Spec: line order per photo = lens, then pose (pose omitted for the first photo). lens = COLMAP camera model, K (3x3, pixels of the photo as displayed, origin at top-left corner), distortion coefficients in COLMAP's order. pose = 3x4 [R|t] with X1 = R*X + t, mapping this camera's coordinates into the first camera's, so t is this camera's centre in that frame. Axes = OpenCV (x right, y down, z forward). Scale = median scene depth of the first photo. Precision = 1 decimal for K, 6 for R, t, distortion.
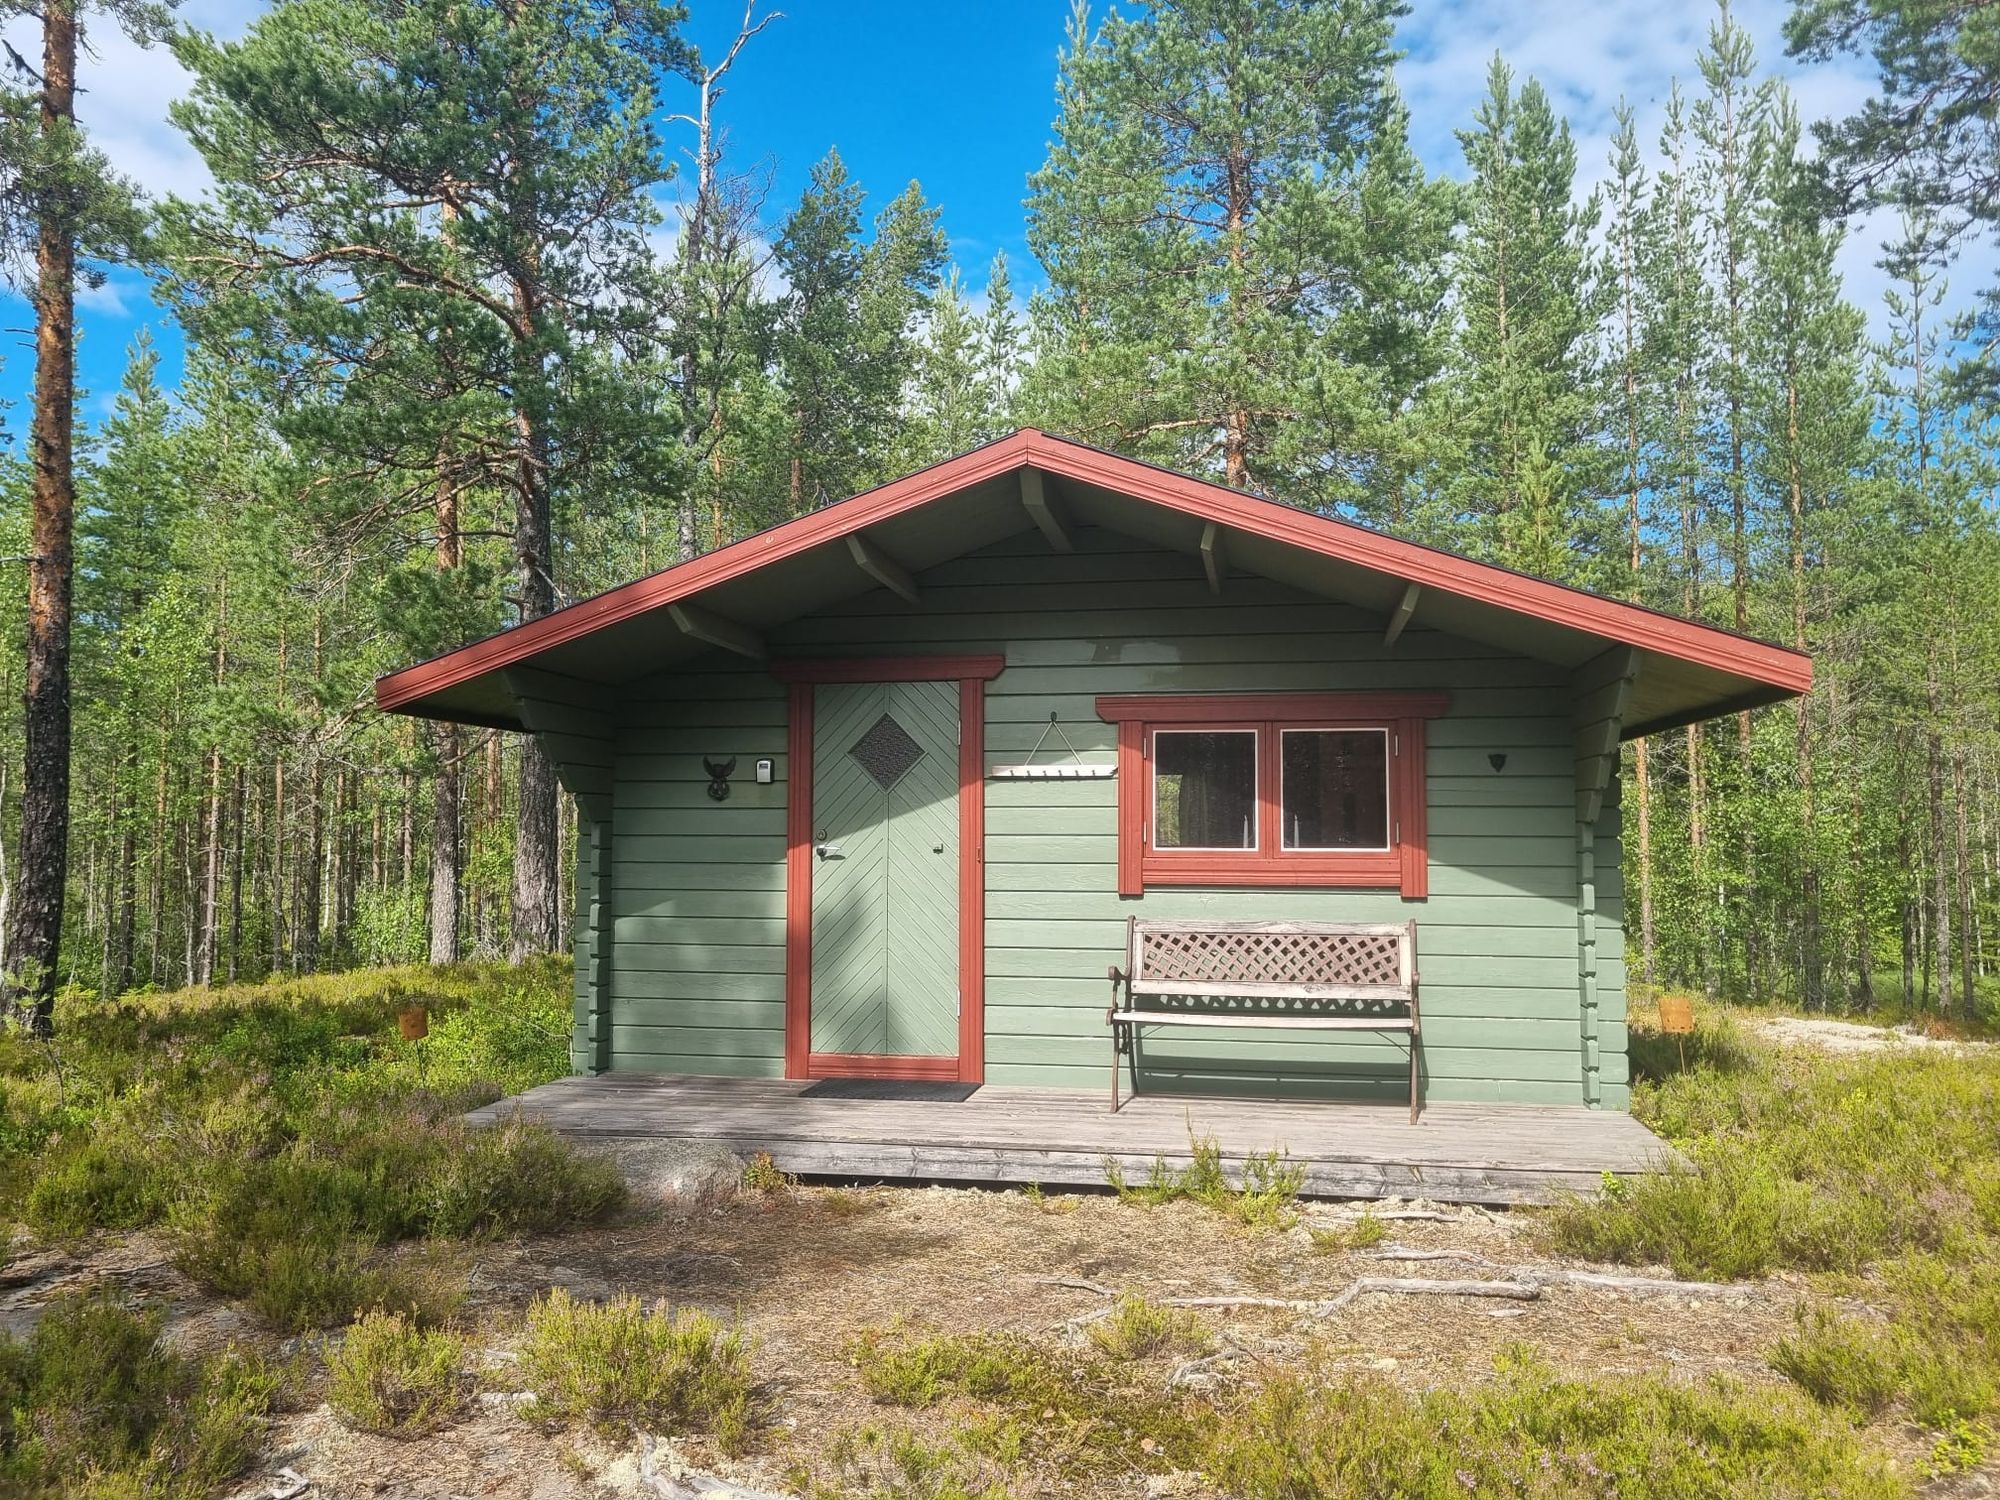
lens RADIAL K [[1554.8, 0, 1000.0], [0, 1554.8, 750.0], [0, 0, 1]] dist [0.051386, -0.041290]
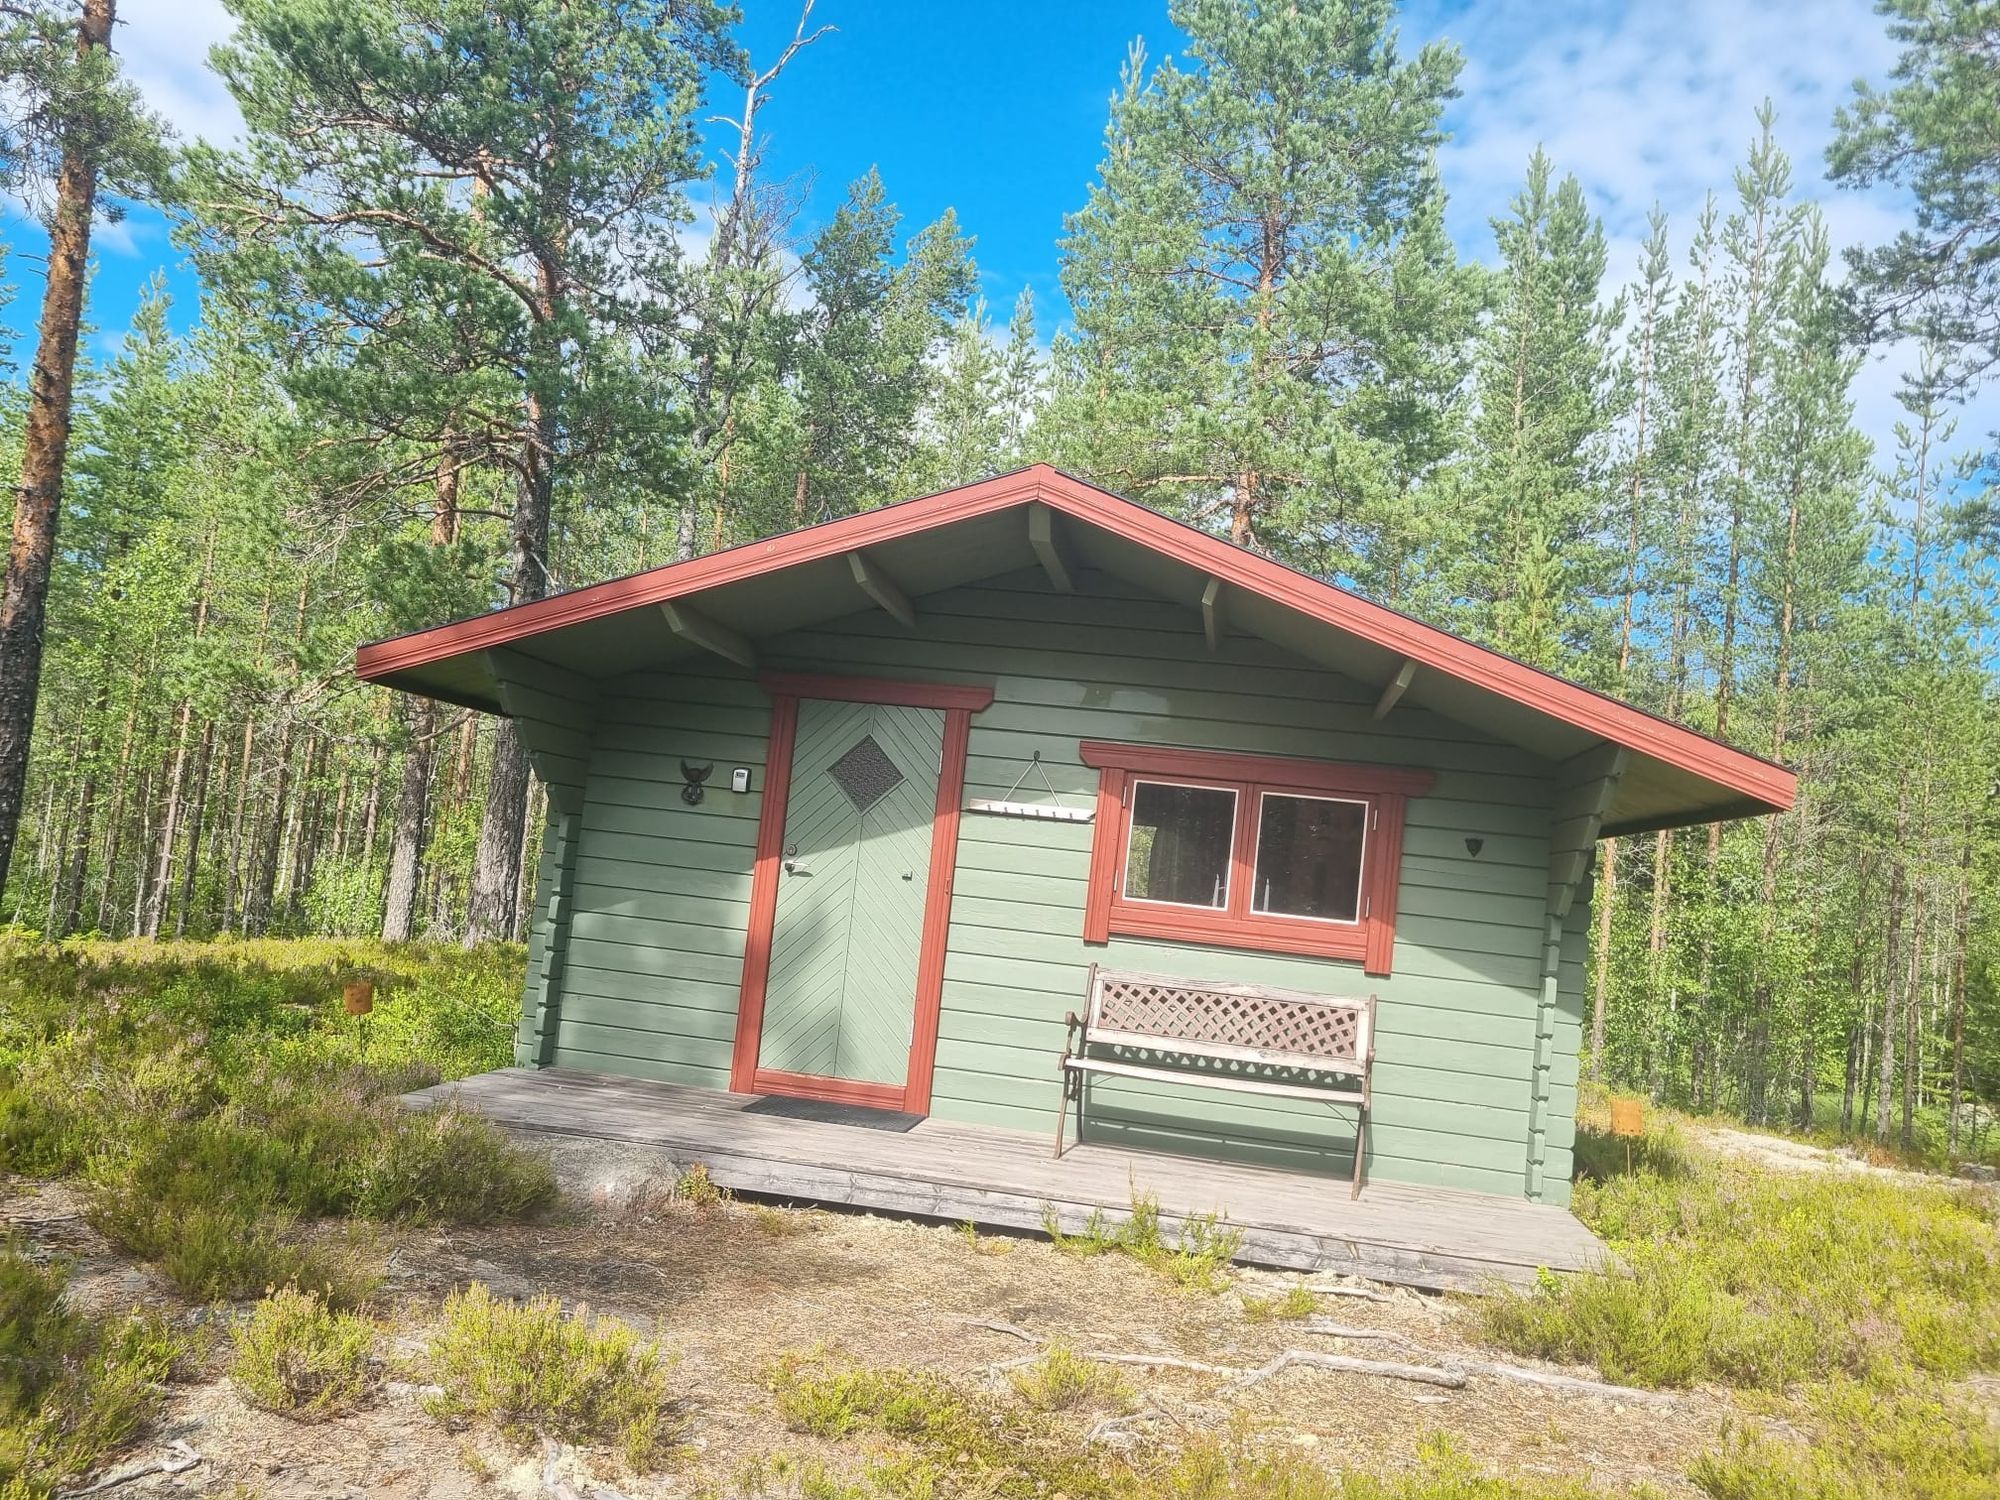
lens RADIAL K [[1552.5, 0, 1005.2], [0, 1552.5, 778.8], [0, 0, 1]] dist [0.049950, -0.039408]
pose [[0.994459, 0.103432, 0.018807, -0.002697], [-0.103348, 0.994631, -0.005387, 0.000689], [-0.019263, 0.003414, 0.999809, 0.007460]]
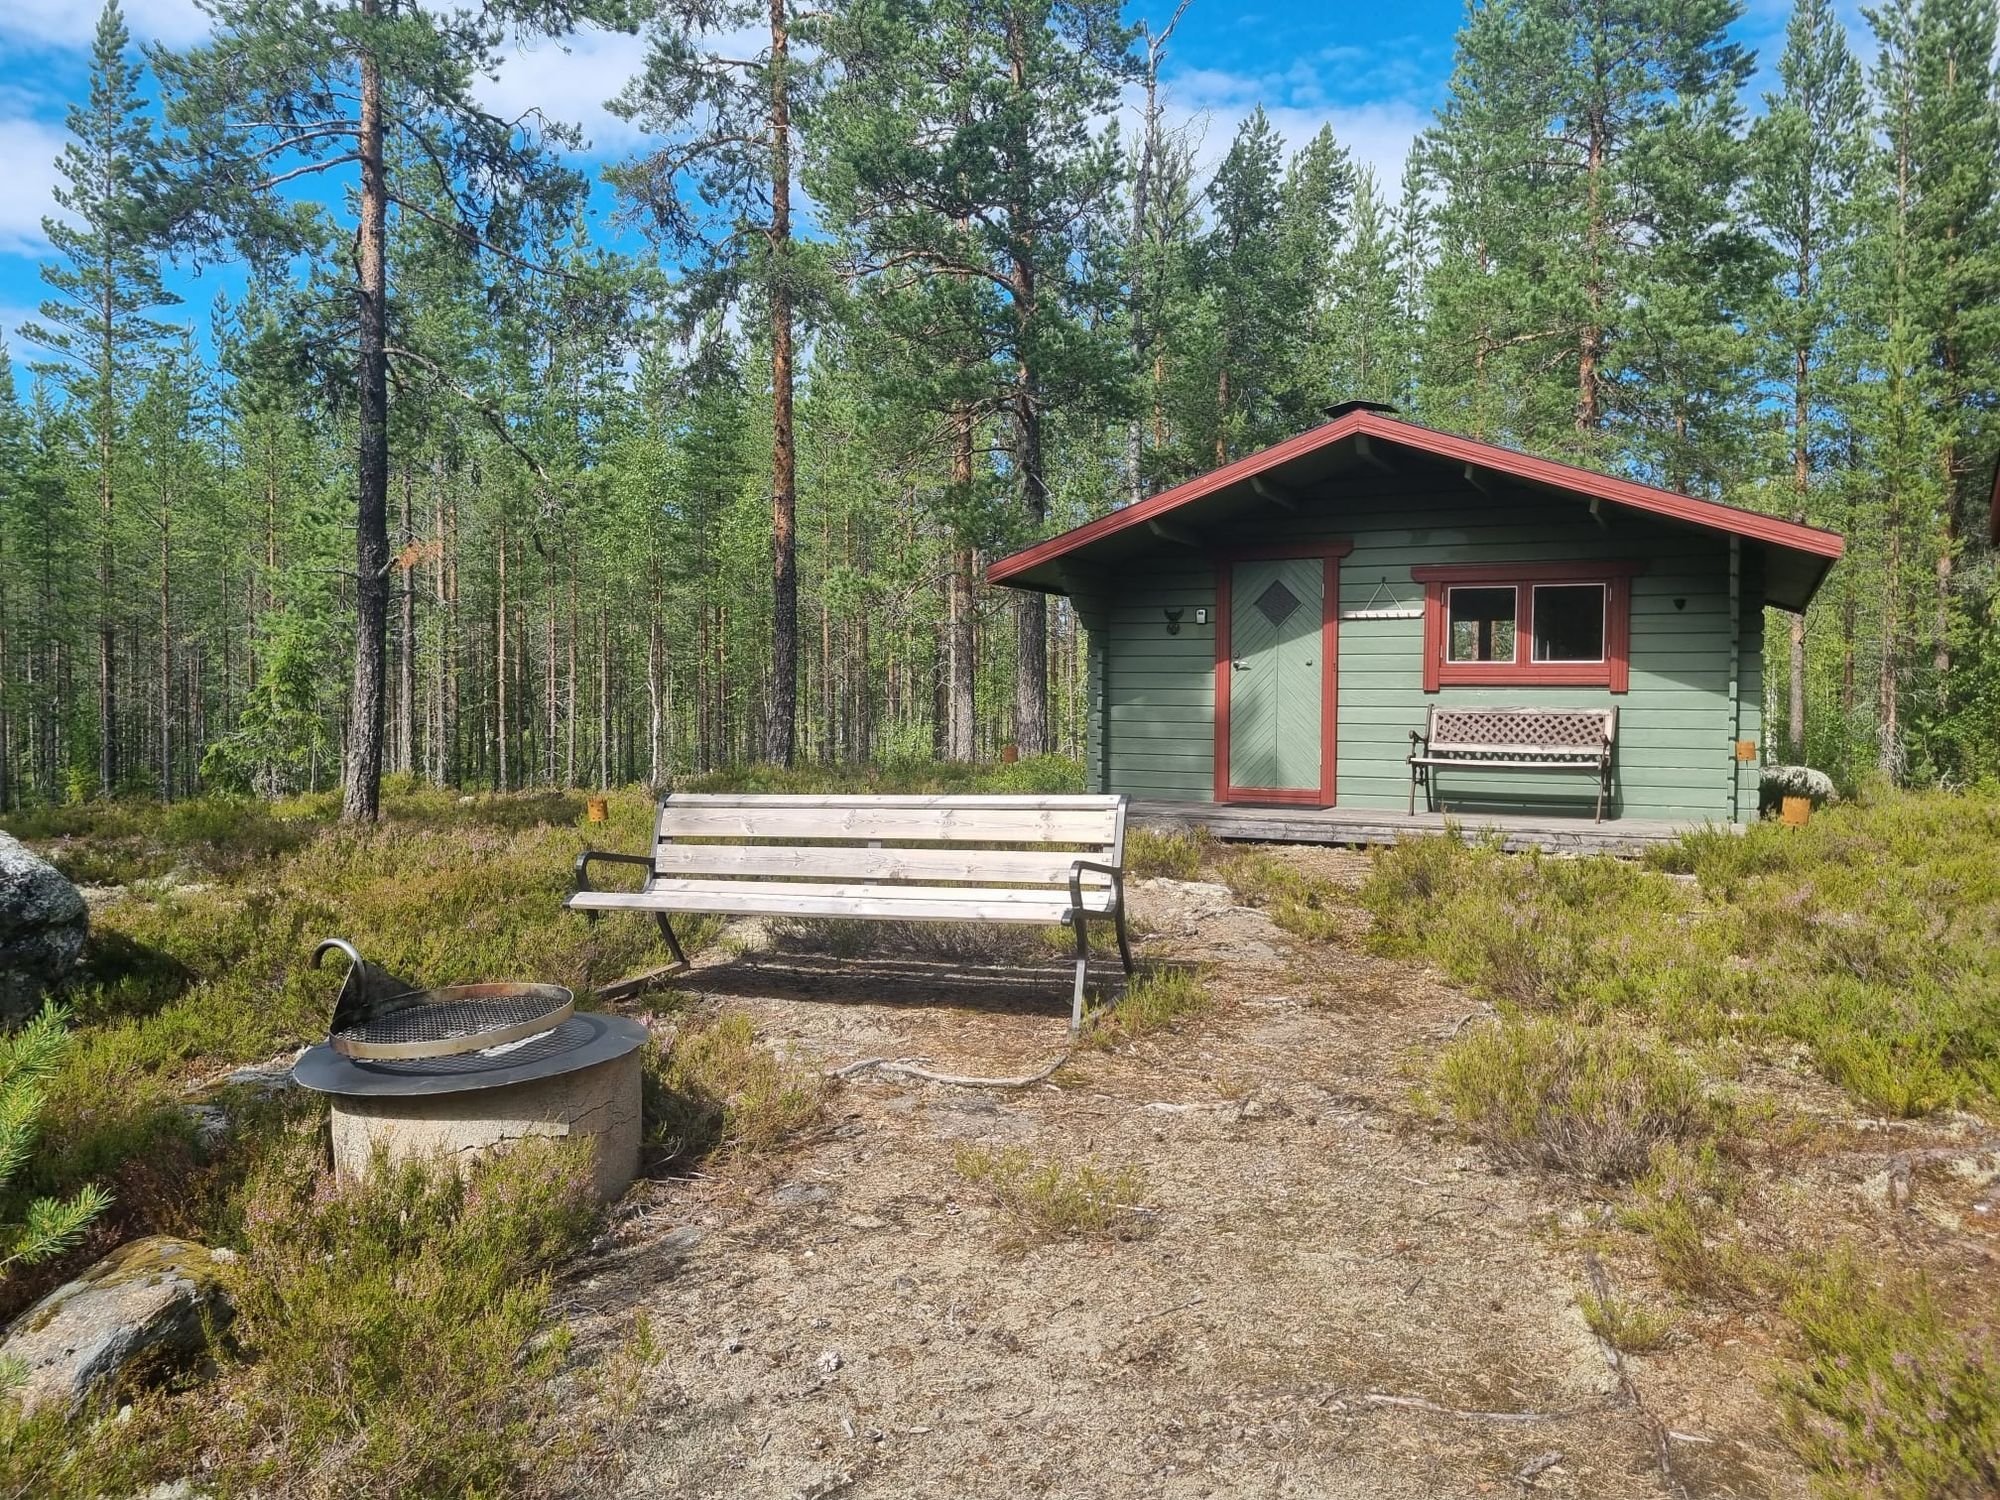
lens RADIAL K [[1669.8, 0, 928.7], [0, 1669.8, 746.2], [0, 0, 1]] dist [0.054176, -0.011798]
pose [[0.954128, 0.014438, -0.299051, 0.103109], [0.009793, 0.996797, 0.079370, 0.007242], [0.299239, -0.078658, 0.950931, -0.768741]]
